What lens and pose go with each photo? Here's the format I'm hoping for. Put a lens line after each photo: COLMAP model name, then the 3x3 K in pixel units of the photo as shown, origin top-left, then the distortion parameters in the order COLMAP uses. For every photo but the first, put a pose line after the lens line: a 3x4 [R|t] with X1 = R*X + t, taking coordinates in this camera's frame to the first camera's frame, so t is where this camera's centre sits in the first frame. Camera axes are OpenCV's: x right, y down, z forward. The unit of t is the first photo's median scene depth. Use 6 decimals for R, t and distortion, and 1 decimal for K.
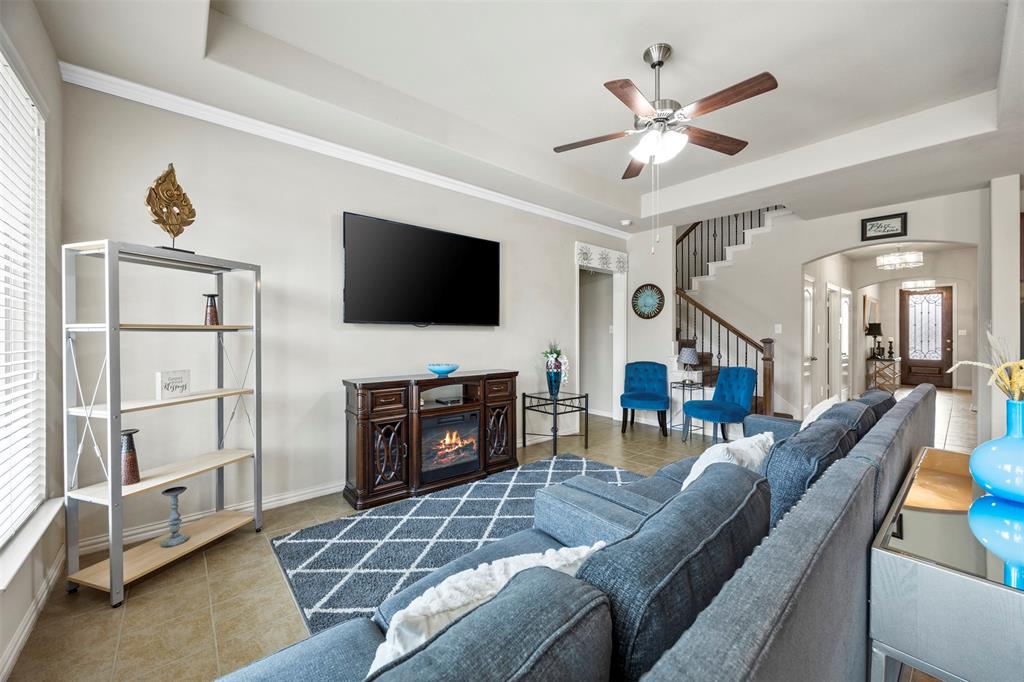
lens RADIAL K [[389.9, 0, 511.6], [0, 389.9, 337.7], [0, 0, 1]] dist [-0.000105, -0.000723]
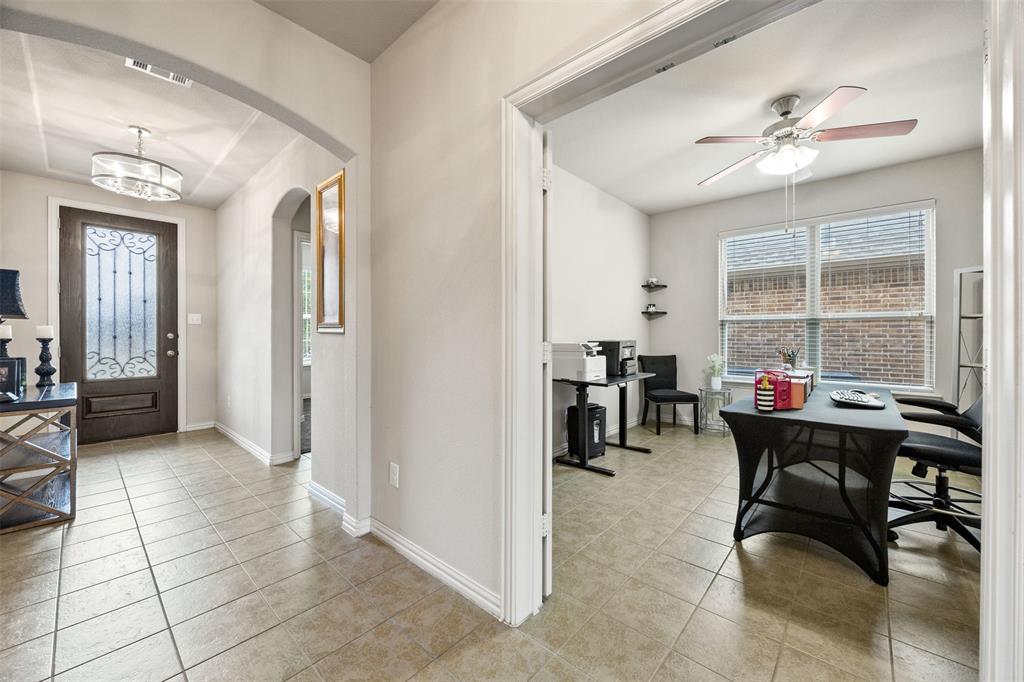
lens RADIAL K [[389.9, 0, 511.6], [0, 389.9, 337.7], [0, 0, 1]] dist [-0.000105, -0.000723]
pose [[-0.130045, -0.007896, 0.991477, 0.571747], [0.001930, 0.999964, 0.008217, 0.007228], [-0.991506, 0.002982, -0.130025, 0.627865]]
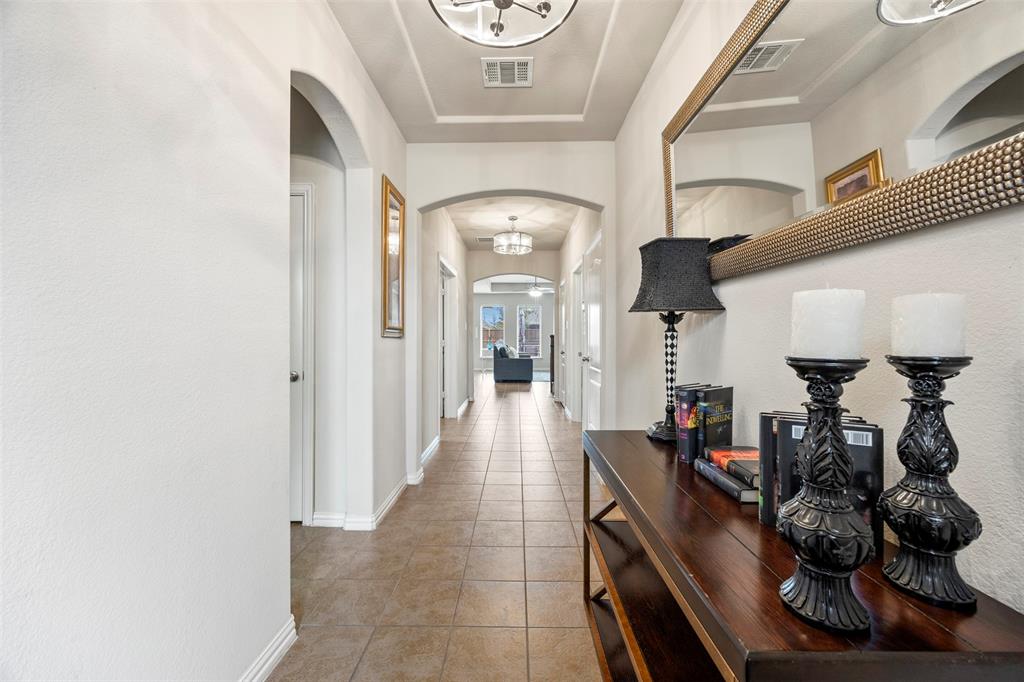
lens RADIAL K [[389.9, 0, 511.6], [0, 389.9, 337.7], [0, 0, 1]] dist [-0.000105, -0.000723]
pose [[-0.661148, -0.003444, -0.750248, 1.062901], [-0.007470, 0.999970, 0.001993, 0.007897], [0.750218, 0.006922, -0.661154, 1.005371]]
